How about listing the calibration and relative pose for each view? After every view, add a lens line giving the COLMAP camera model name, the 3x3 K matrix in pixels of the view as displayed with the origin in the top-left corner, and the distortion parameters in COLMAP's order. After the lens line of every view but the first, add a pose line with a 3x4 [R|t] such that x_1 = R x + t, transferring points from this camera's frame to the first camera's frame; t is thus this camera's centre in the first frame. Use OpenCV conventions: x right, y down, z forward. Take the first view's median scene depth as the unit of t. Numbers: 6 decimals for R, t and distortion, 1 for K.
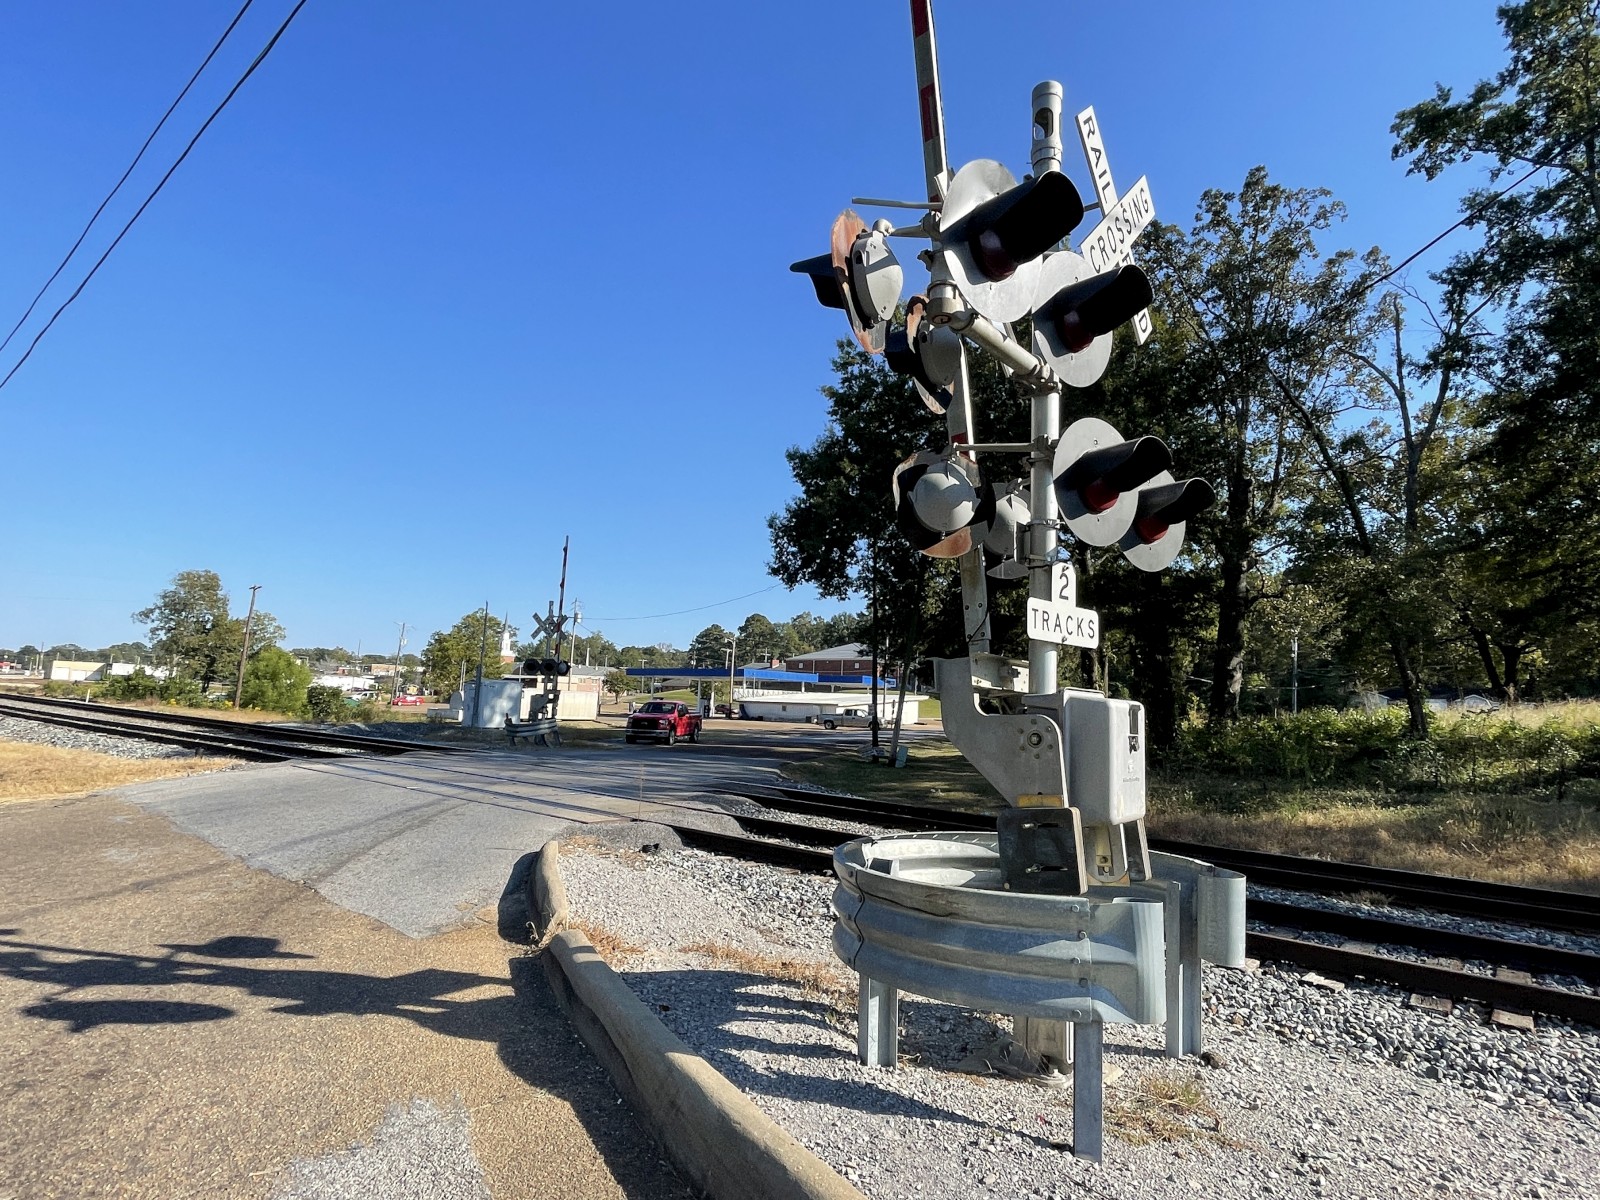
lens RADIAL K [[861.9, 0, 805.0], [0, 861.9, 603.6], [0, 0, 1]] dist [-0.002953, -0.000724]
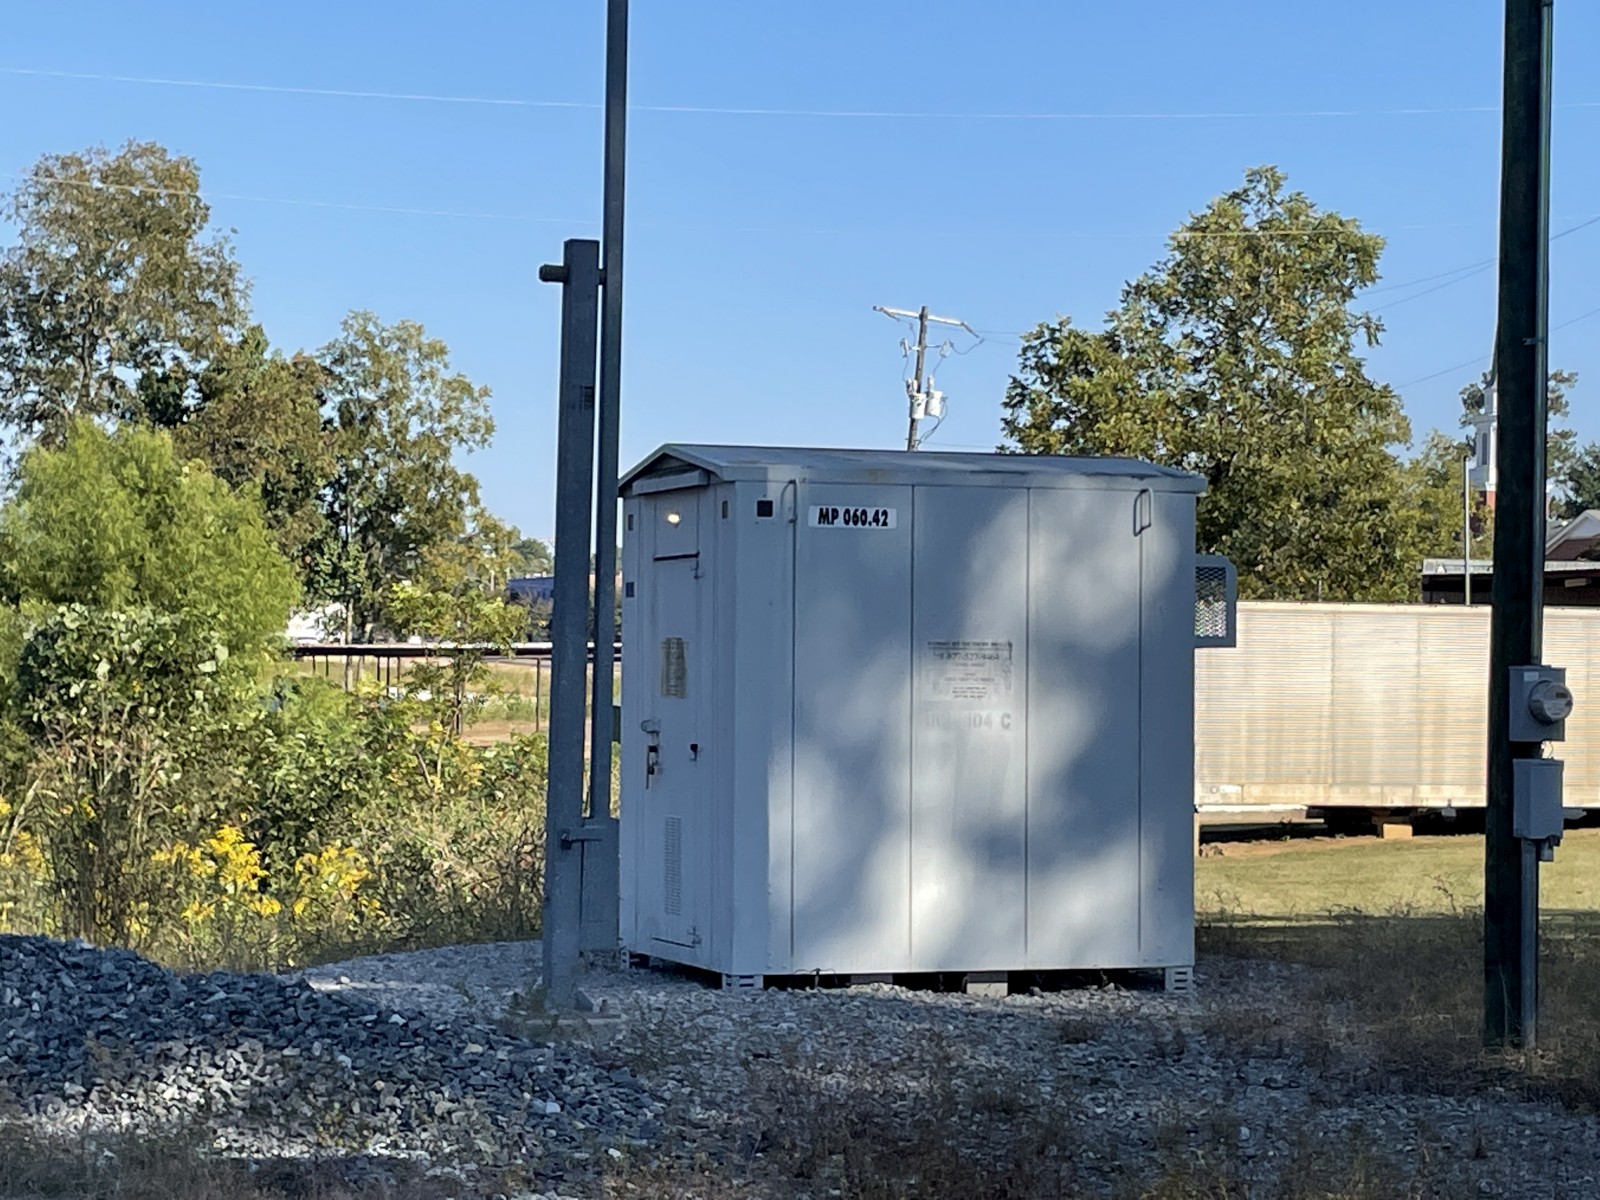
lens RADIAL K [[3561.4, 0, 798.0], [0, 3561.4, 601.0], [0, 0, 1]] dist [0.021337, 0.000000]
pose [[0.854592, -0.035516, -0.518084, -0.273047], [0.080084, 0.994737, 0.063907, 0.122842], [0.513088, -0.096104, 0.852939, 1.052098]]
